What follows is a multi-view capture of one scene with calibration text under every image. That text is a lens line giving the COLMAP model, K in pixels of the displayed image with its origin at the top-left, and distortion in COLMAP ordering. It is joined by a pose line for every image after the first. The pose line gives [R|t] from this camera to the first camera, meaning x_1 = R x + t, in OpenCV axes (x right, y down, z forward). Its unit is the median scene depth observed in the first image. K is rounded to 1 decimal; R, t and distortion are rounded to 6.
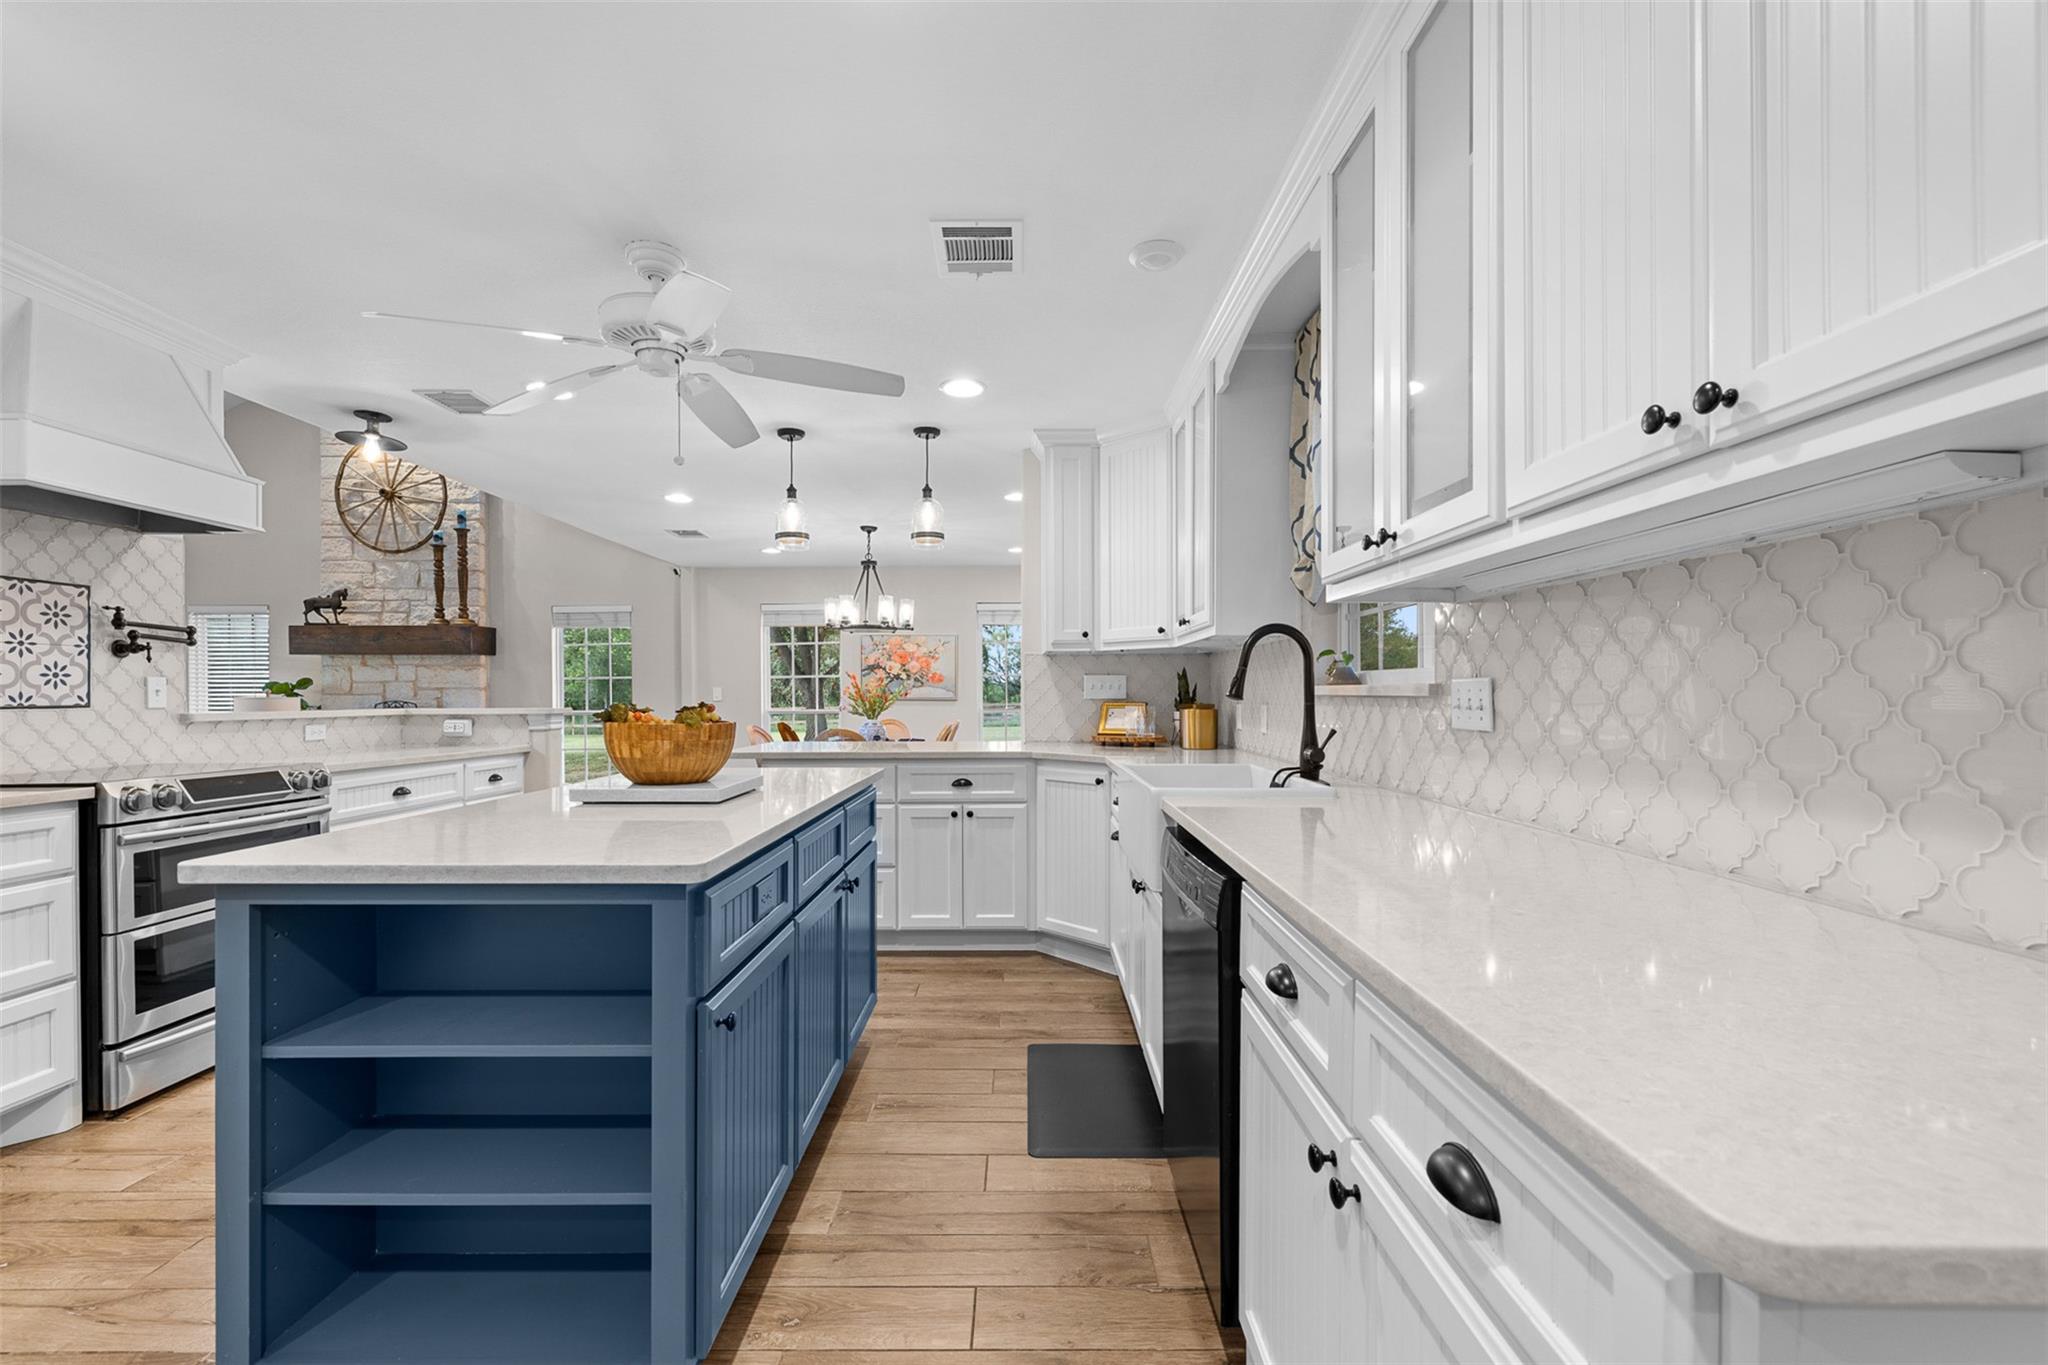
lens RADIAL K [[866.5, 0, 1035.7], [0, 866.5, 696.3], [0, 0, 1]] dist [-0.002265, 0.000071]
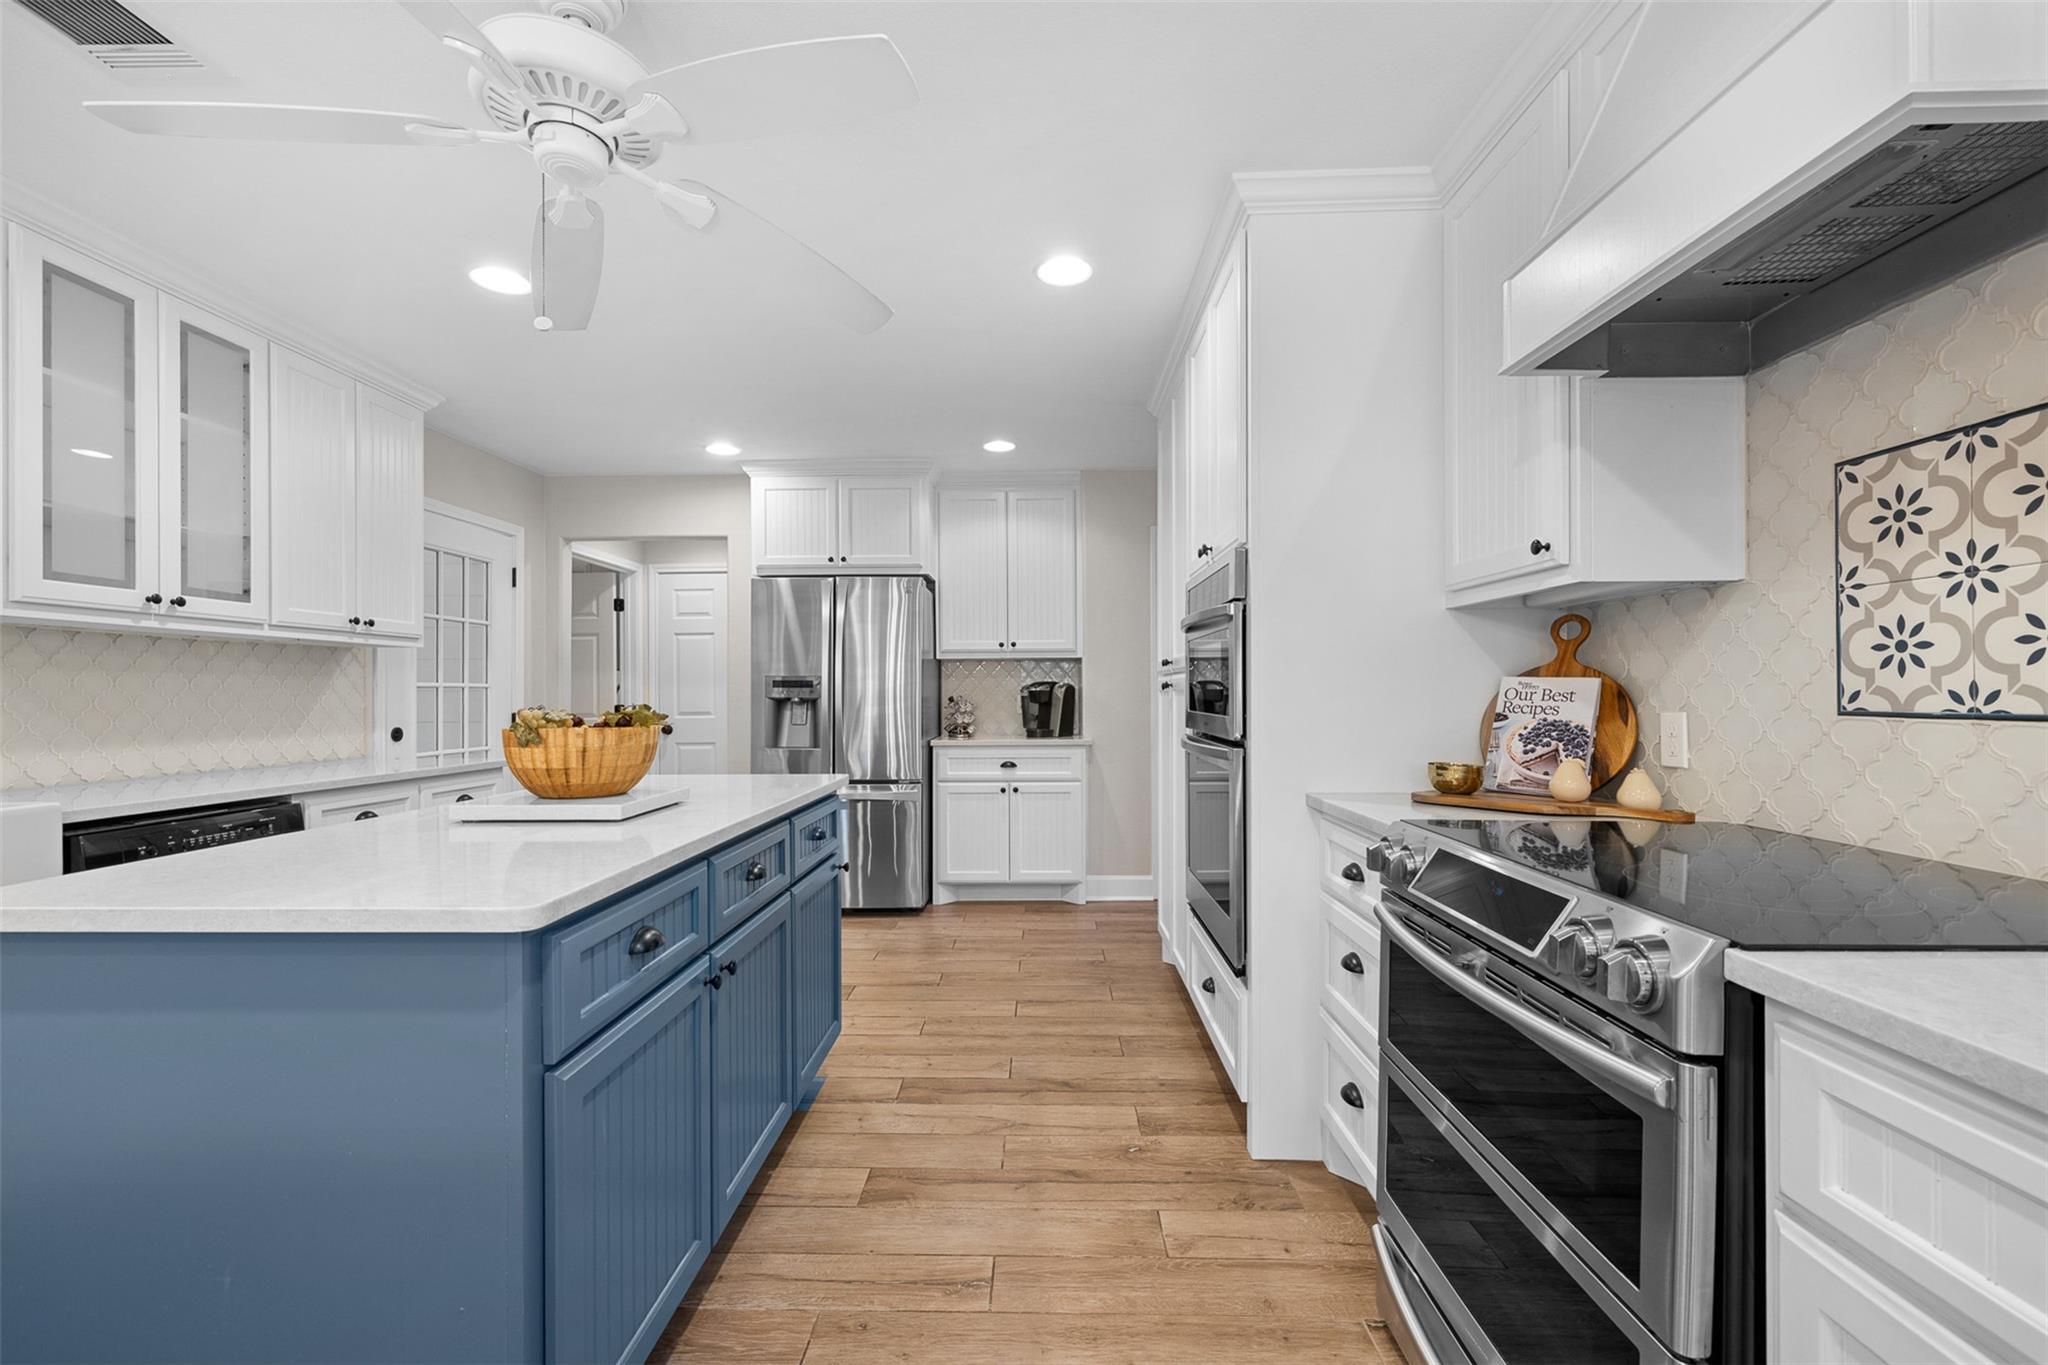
lens RADIAL K [[866.5, 0, 1024.9], [0, 866.5, 691.3], [0, 0, 1]] dist [-0.002265, 0.000071]
pose [[-0.999369, 0.006337, 0.034947, -0.458495], [0.006304, 0.999980, -0.001059, -0.001942], [-0.034953, -0.000838, -0.999389, 0.948940]]
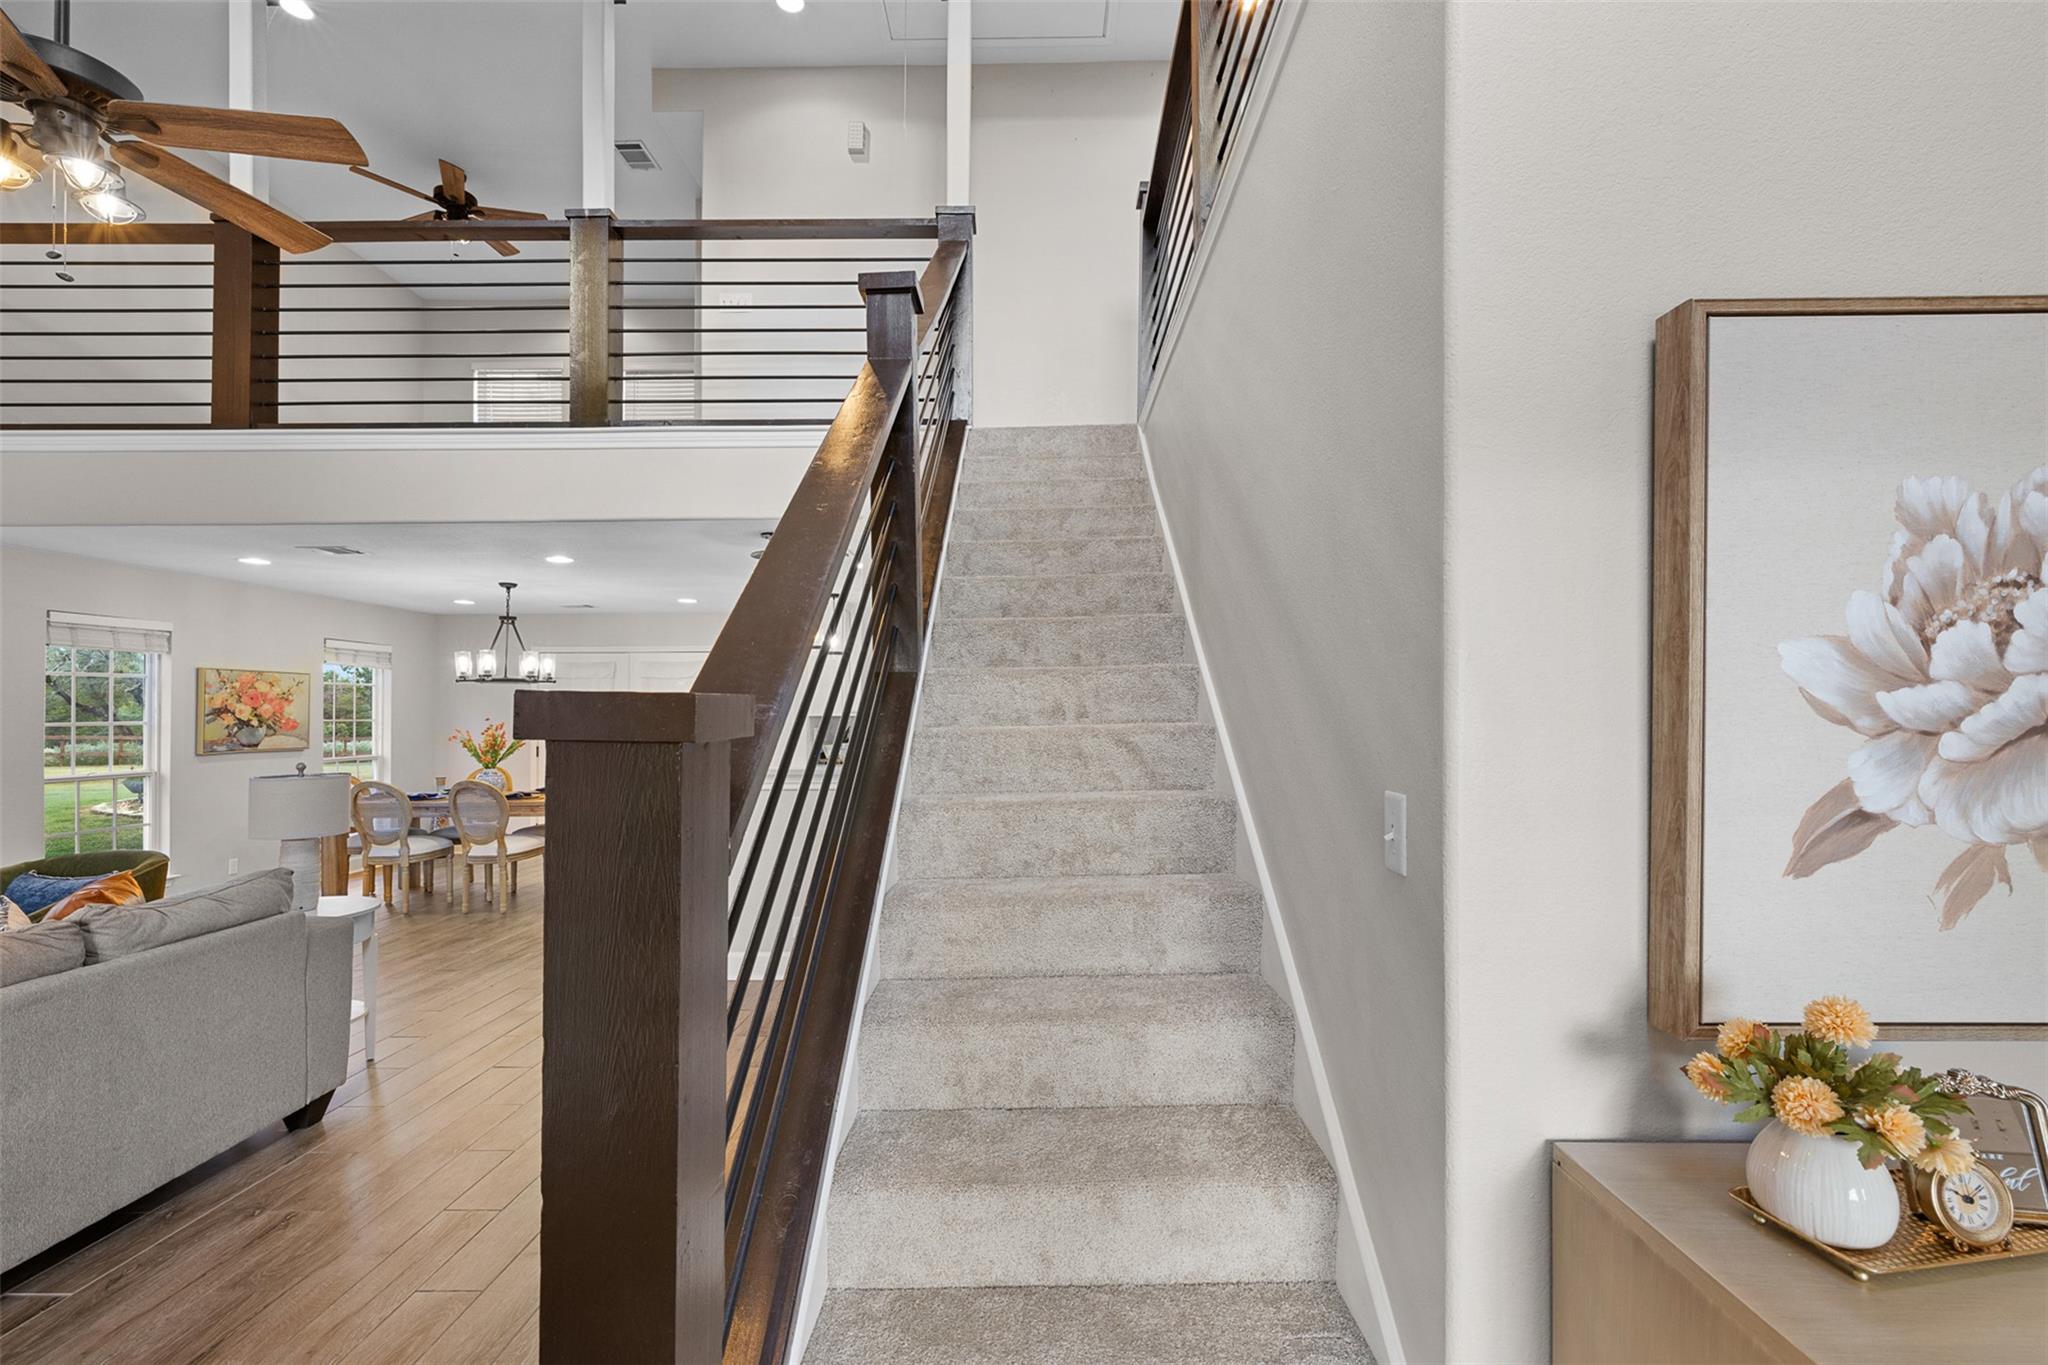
lens RADIAL K [[866.5, 0, 1028.8], [0, 866.5, 707.5], [0, 0, 1]] dist [-0.002265, 0.000071]
pose [[0.010203, 0.009291, 0.999905, -1.883554], [0.006368, 0.999936, -0.009356, -0.050254], [-0.999928, 0.006463, 0.010143, 0.561148]]
